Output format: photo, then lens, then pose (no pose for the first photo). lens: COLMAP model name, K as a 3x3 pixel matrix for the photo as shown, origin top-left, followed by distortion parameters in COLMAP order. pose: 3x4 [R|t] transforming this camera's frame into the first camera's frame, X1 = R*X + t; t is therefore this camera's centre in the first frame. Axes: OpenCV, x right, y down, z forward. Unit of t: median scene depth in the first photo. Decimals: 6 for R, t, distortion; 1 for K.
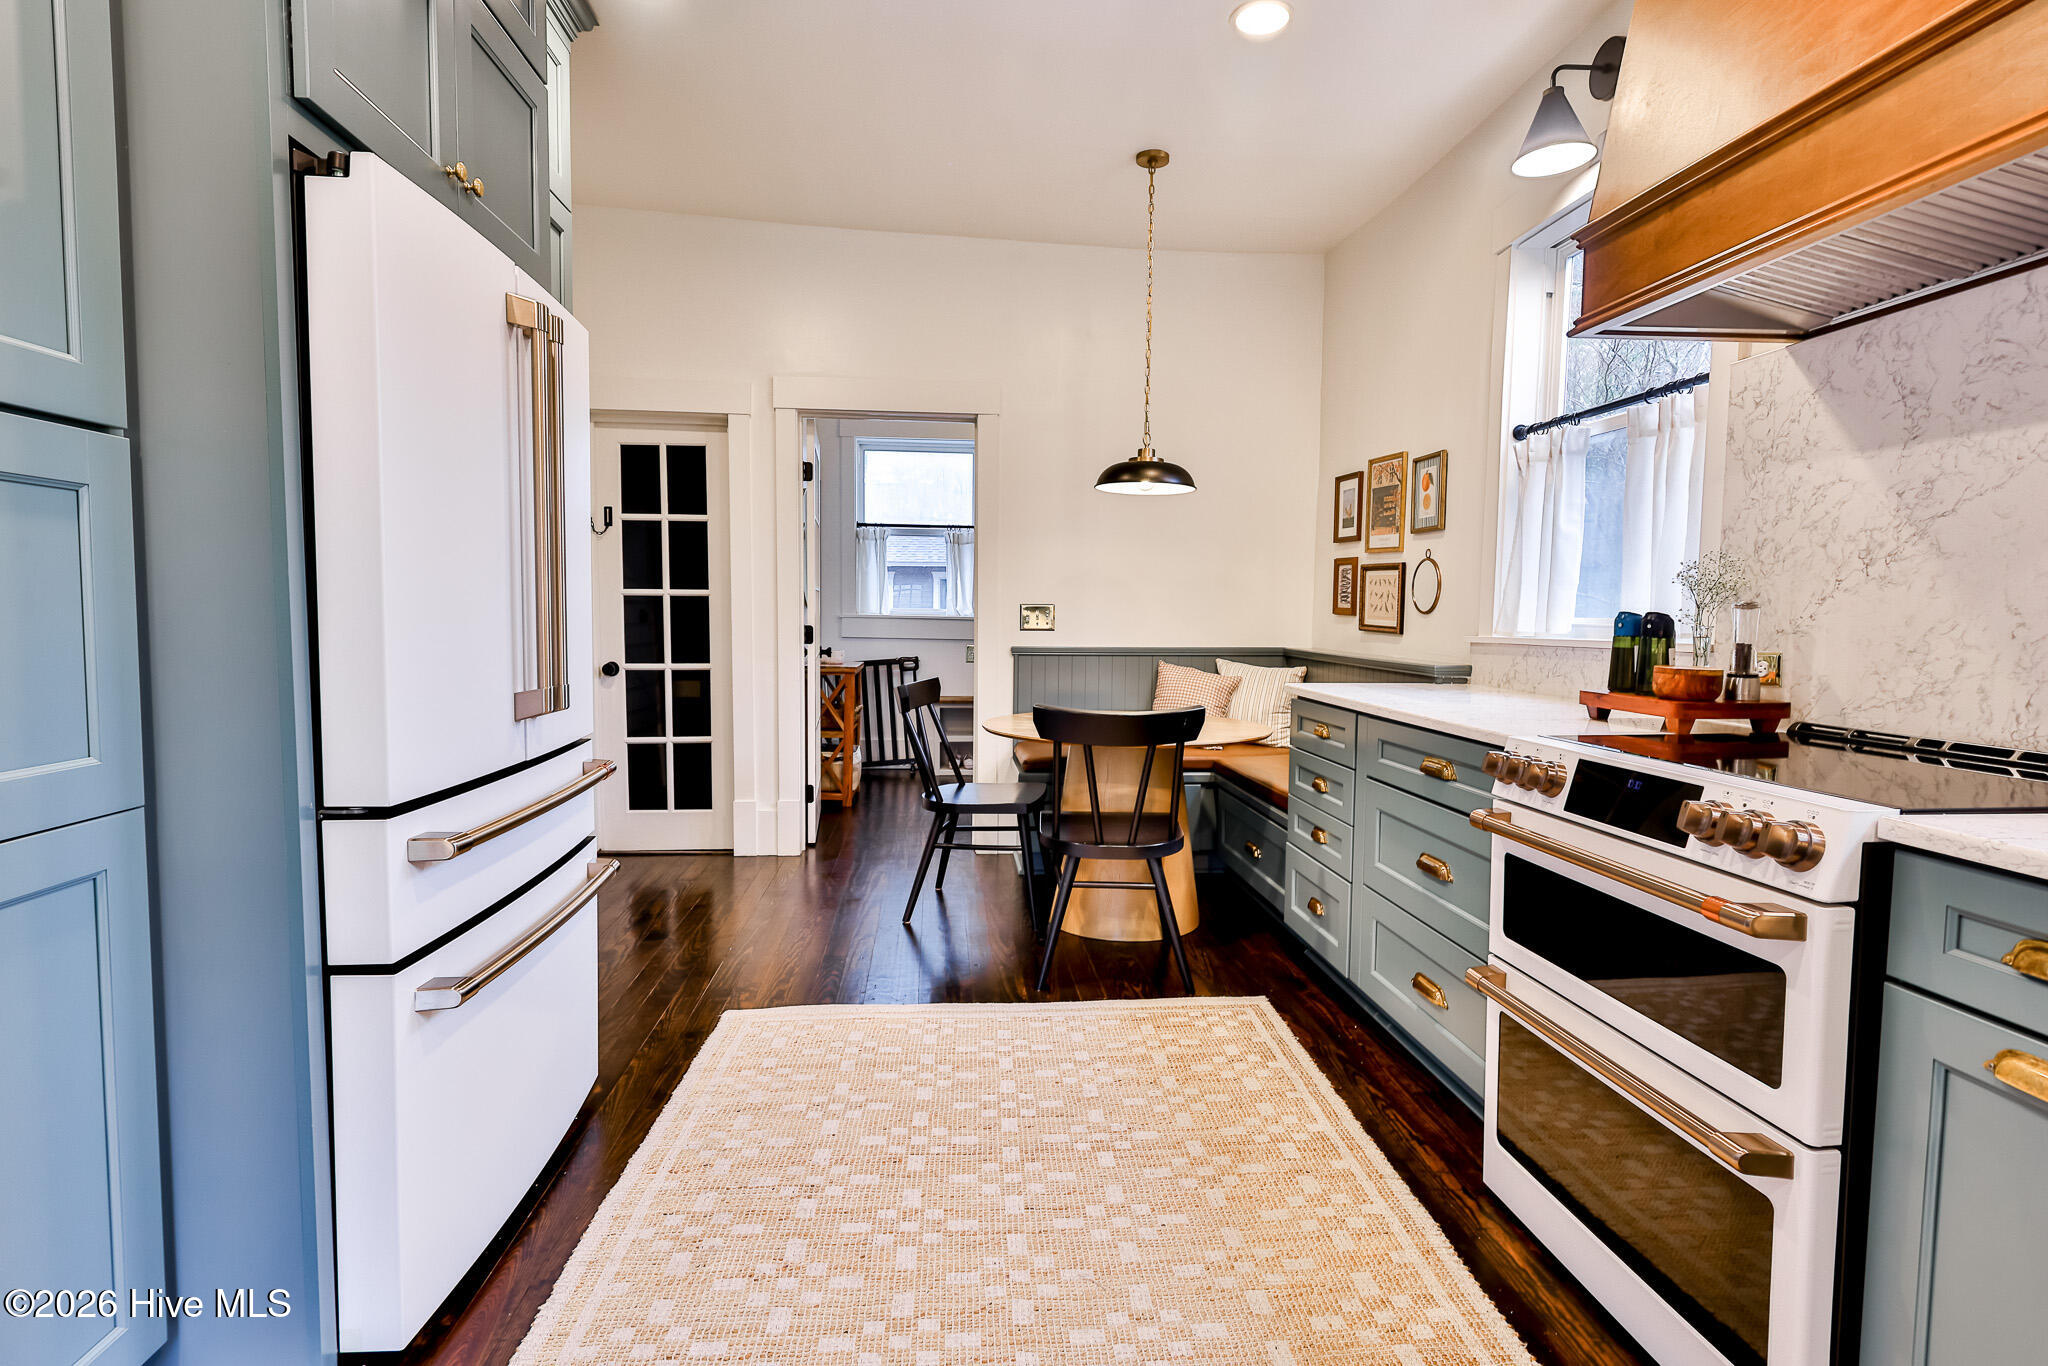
lens RADIAL K [[1020.7, 0, 1024.0], [0, 1020.7, 683.0], [0, 0, 1]] dist [-0.003563, 0.001552]
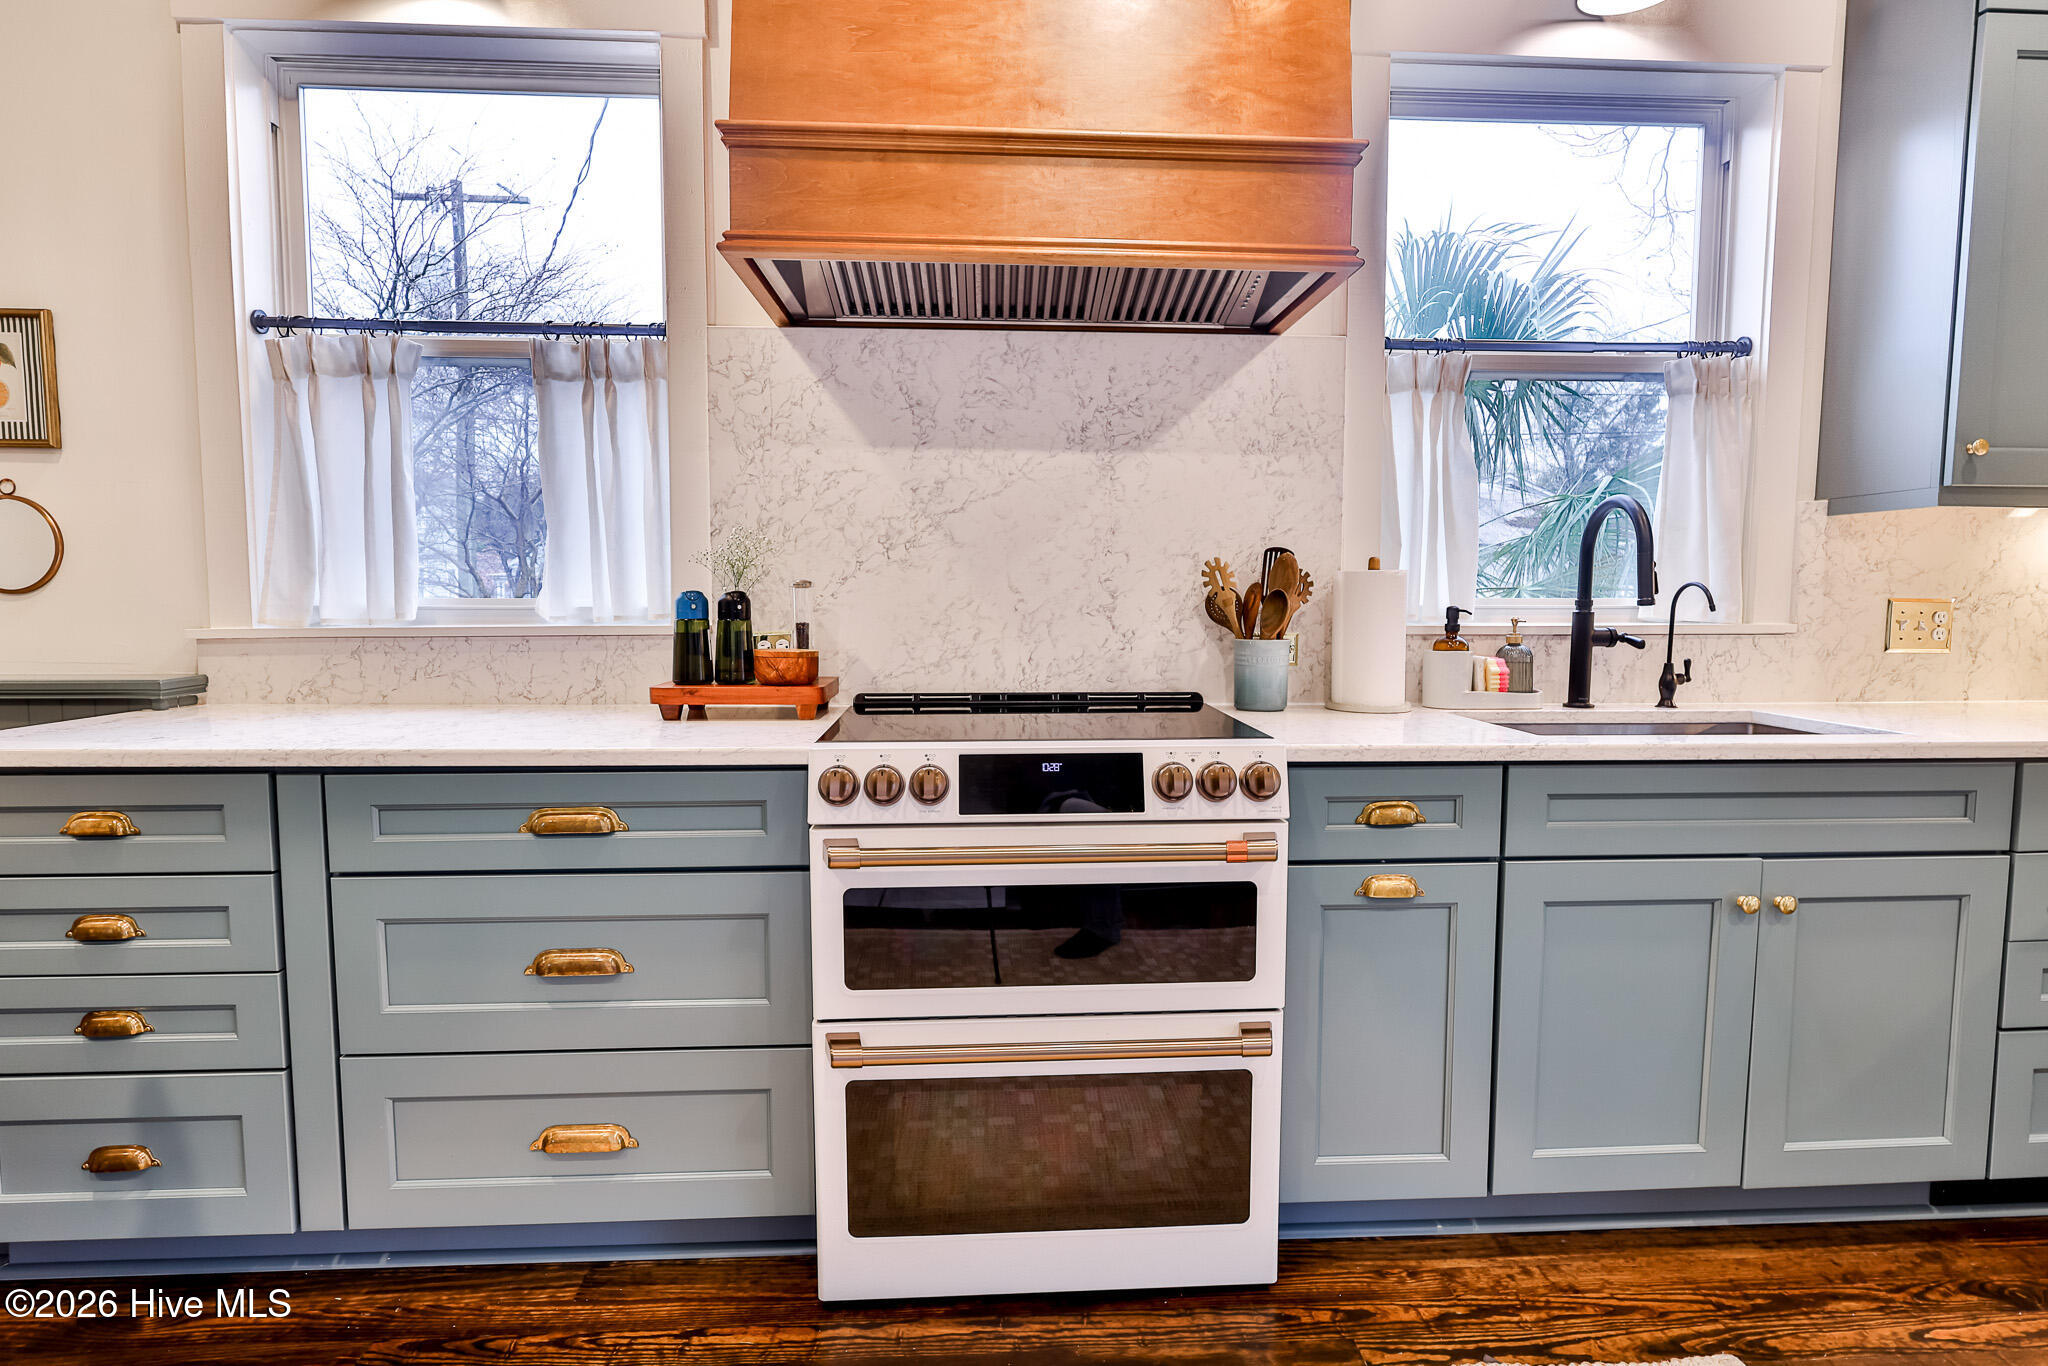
lens RADIAL K [[1038.9, 0, 1024.0], [0, 1038.9, 683.0], [0, 0, 1]] dist [-0.001573, 0.000228]
pose [[0.027902, -0.091712, 0.995395, -0.282368], [0.068300, 0.993630, 0.089635, -0.052150], [-0.997275, 0.065484, 0.033988, 0.698539]]
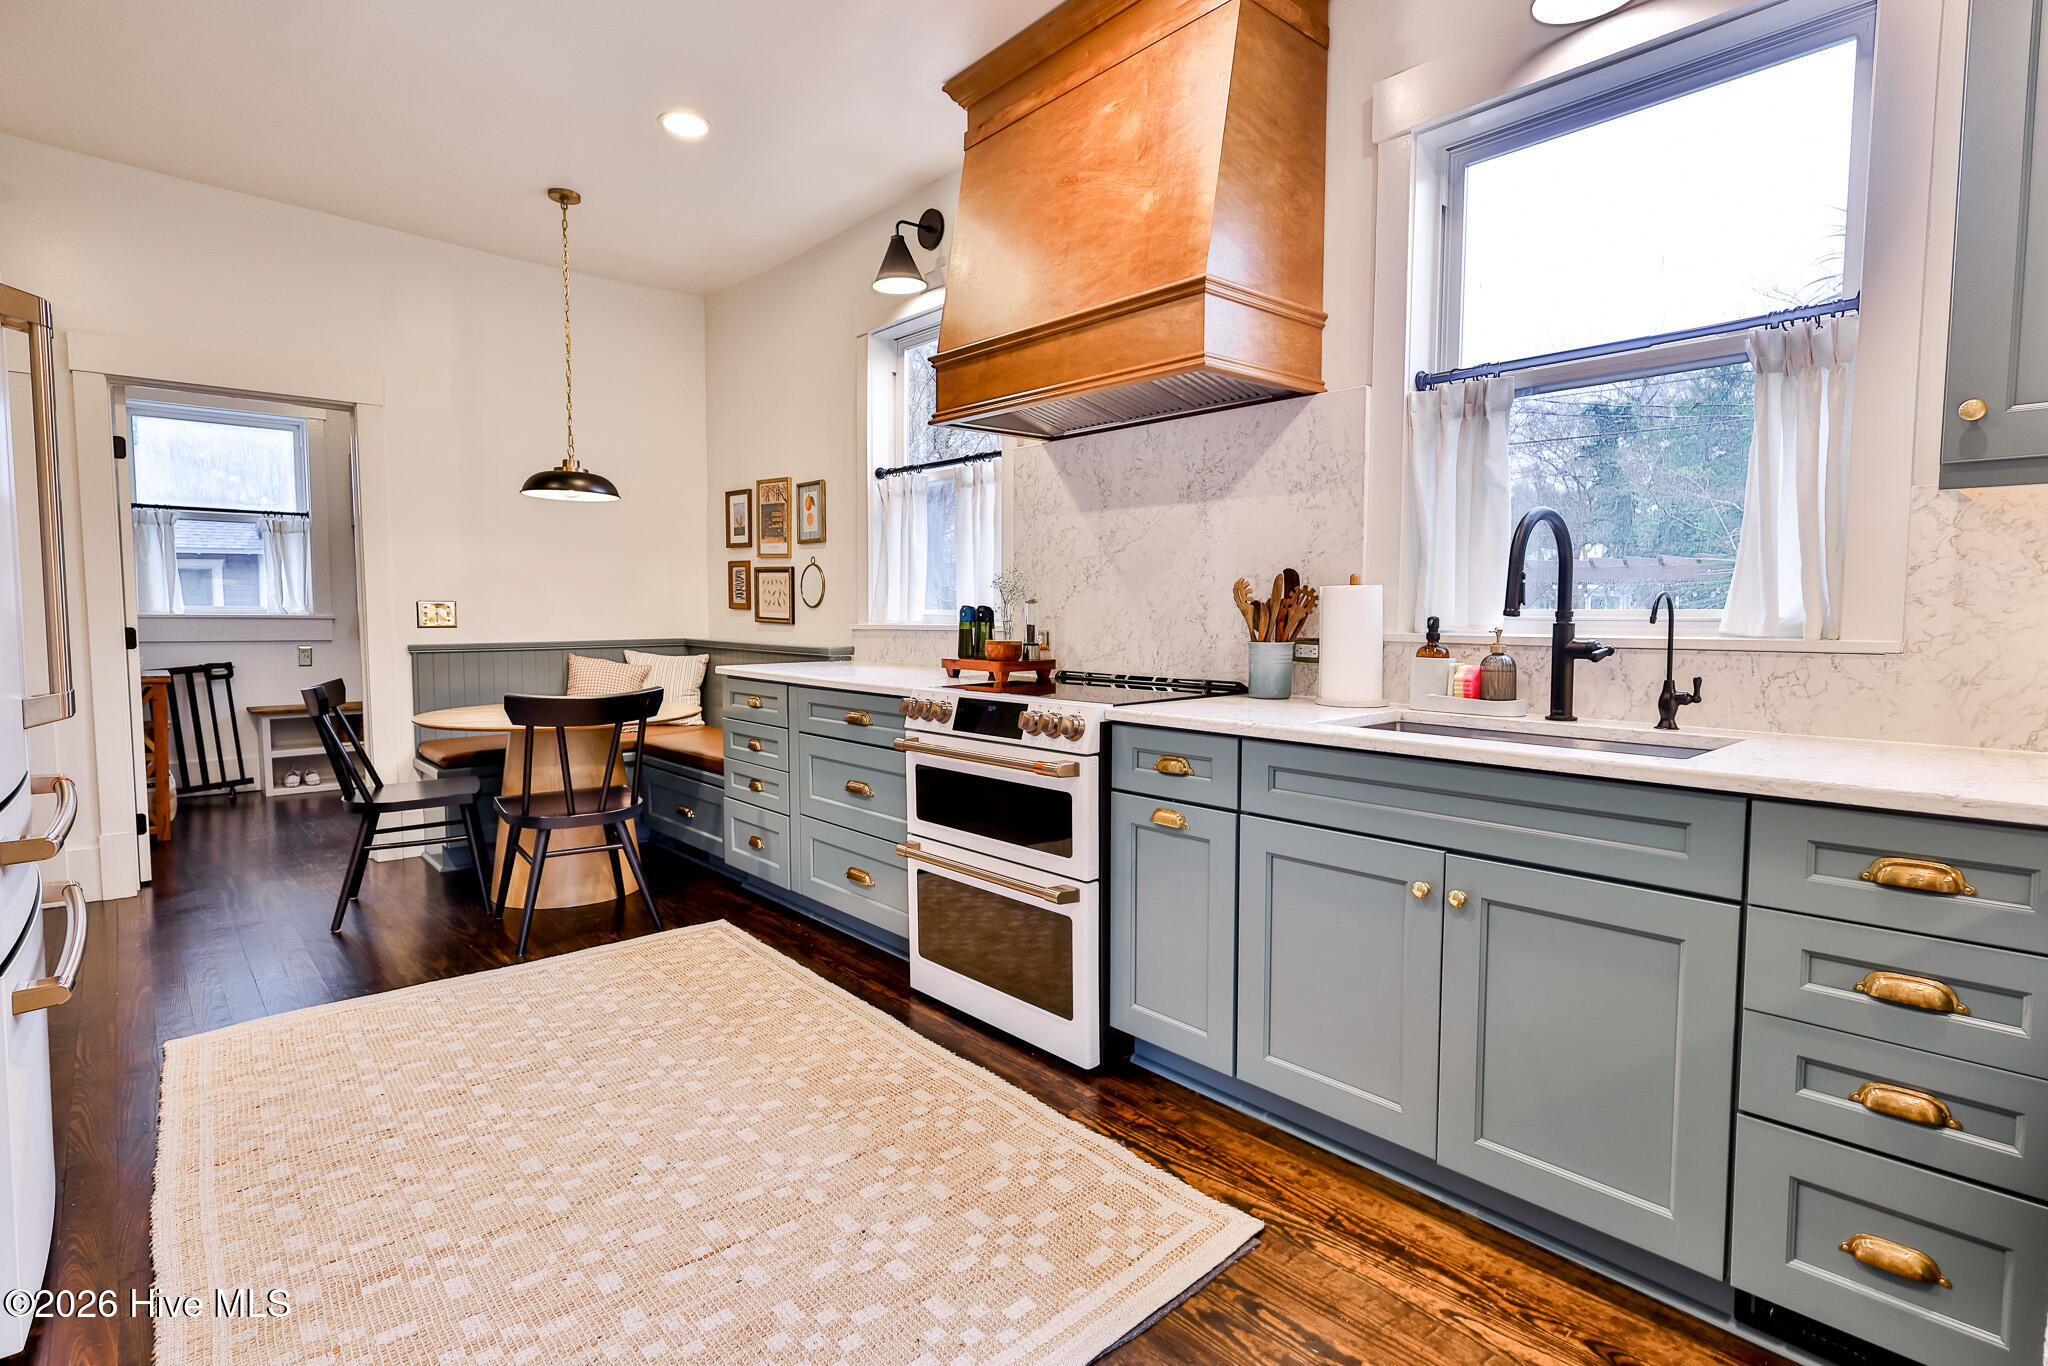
lens RADIAL K [[1006.3, 0, 1024.0], [0, 1006.3, 683.0], [0, 0, 1]] dist [-0.002748, -0.000075]
pose [[0.799216, -0.053485, 0.598660, -0.249675], [0.049093, 0.998514, 0.023669, 0.014656], [-0.599036, 0.010474, 0.800654, -0.258649]]
